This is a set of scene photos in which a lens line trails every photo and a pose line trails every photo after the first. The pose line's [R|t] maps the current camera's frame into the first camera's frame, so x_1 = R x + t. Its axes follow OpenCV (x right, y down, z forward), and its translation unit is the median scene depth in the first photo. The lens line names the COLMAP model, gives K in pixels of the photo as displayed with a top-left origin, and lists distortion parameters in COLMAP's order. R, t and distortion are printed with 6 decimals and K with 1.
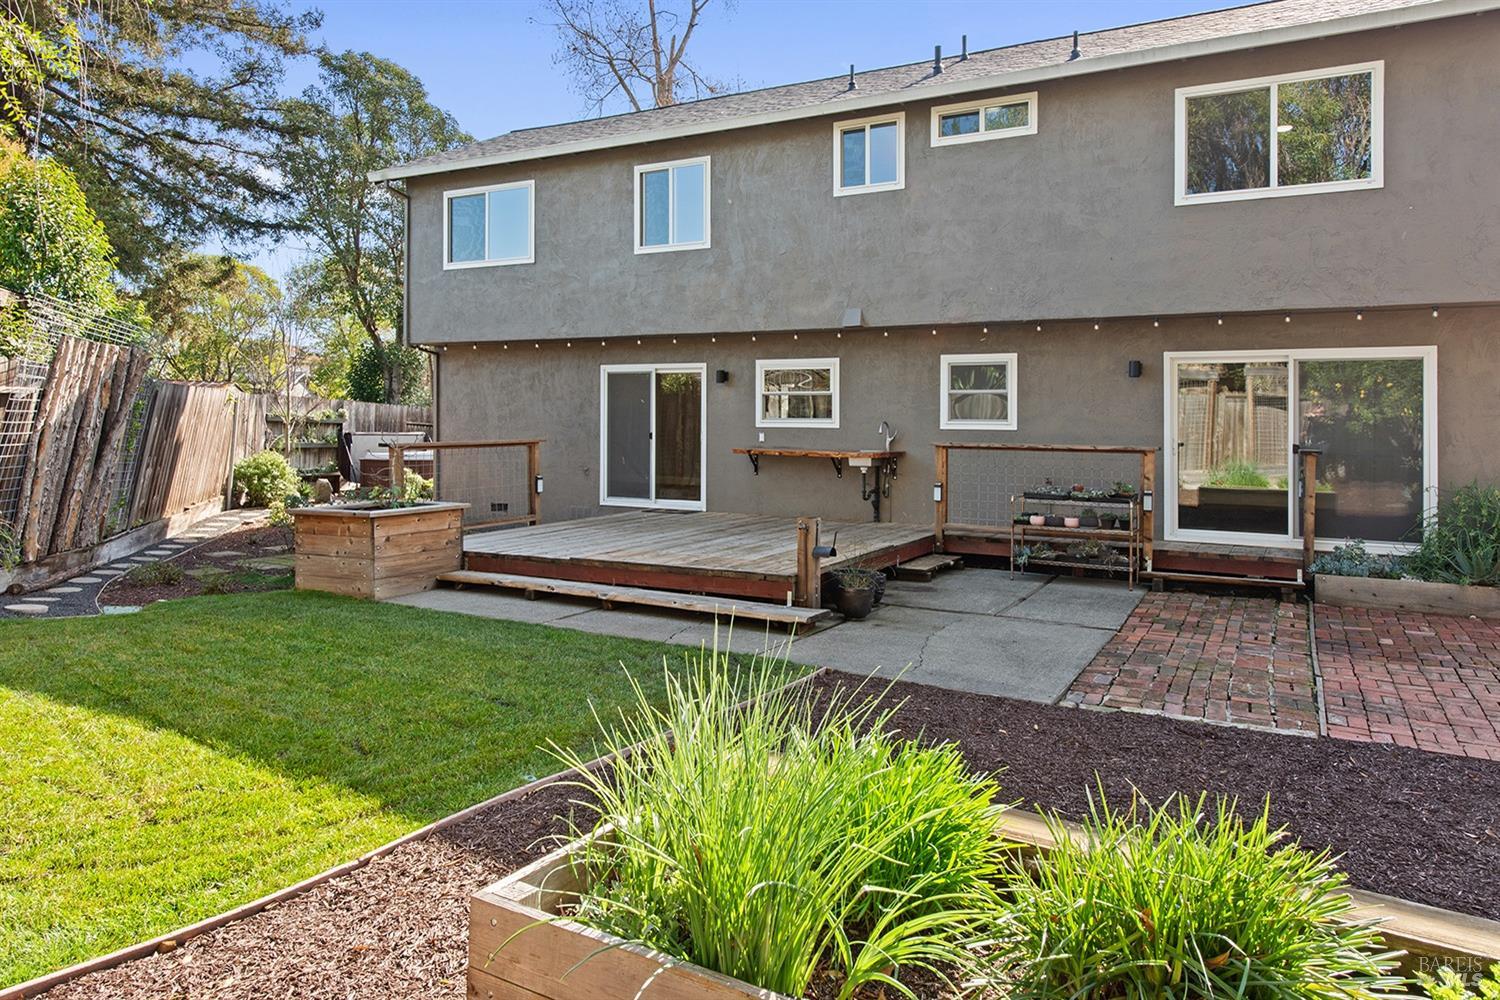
lens RADIAL K [[1000.9, 0, 760.7], [0, 1000.9, 436.9], [0, 0, 1]] dist [0.011099, -0.001748]
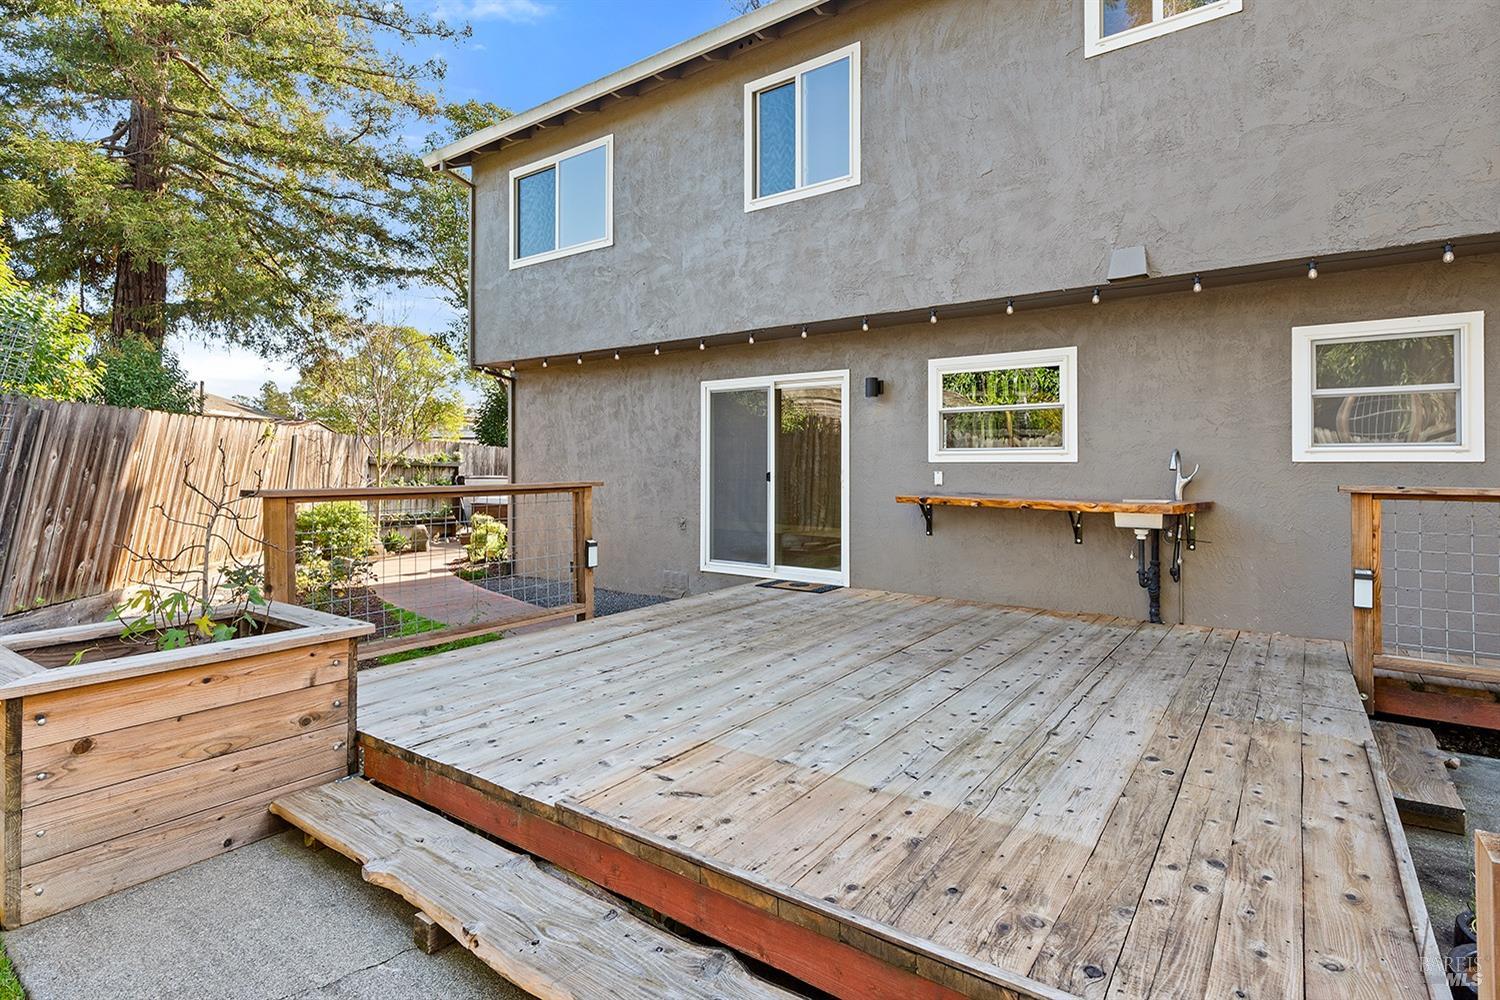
lens RADIAL K [[749.4, 0, 754.8], [0, 749.4, 499.6], [0, 0, 1]] dist [-0.003148, -0.000241]
pose [[0.992197, 0.000521, -0.124680, -0.053692], [0.002680, 0.999671, 0.025503, 0.001721], [0.124652, -0.025638, 0.991869, 0.474544]]
